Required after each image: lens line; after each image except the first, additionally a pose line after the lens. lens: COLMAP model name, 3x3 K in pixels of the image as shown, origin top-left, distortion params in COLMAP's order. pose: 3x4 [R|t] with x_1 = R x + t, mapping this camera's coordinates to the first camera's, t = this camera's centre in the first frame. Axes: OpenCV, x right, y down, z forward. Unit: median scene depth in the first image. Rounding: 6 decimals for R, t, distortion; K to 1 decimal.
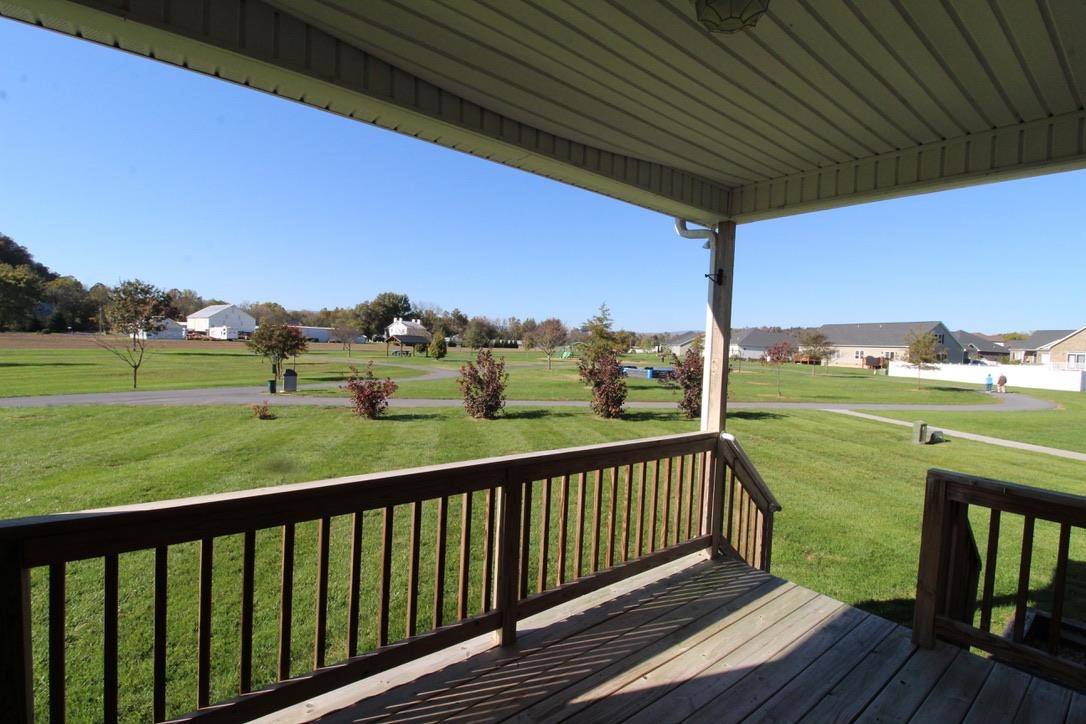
lens RADIAL K [[501.7, 0, 557.2], [0, 501.7, 356.8], [0, 0, 1]] dist [-0.000027, -0.013318]
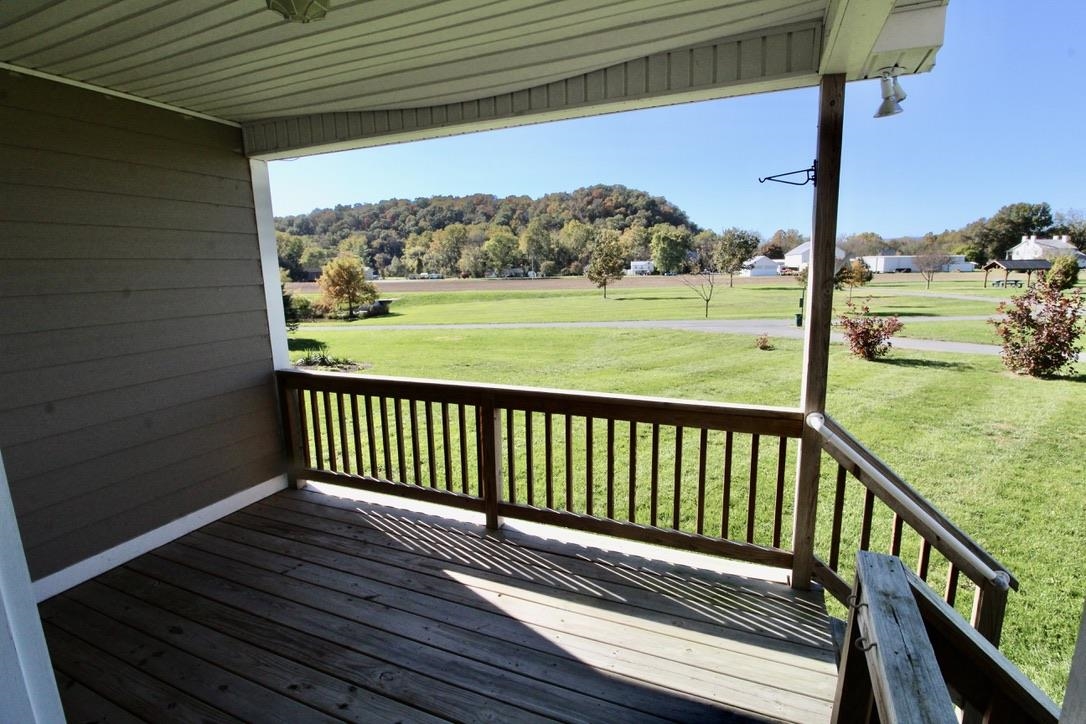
lens RADIAL K [[501.7, 0, 557.2], [0, 501.7, 356.8], [0, 0, 1]] dist [-0.000027, -0.013318]
pose [[0.480133, 0.100521, -0.871417, 0.138236], [0.016311, 0.992218, 0.123443, -0.002384], [0.877044, -0.073483, 0.474756, 0.074851]]
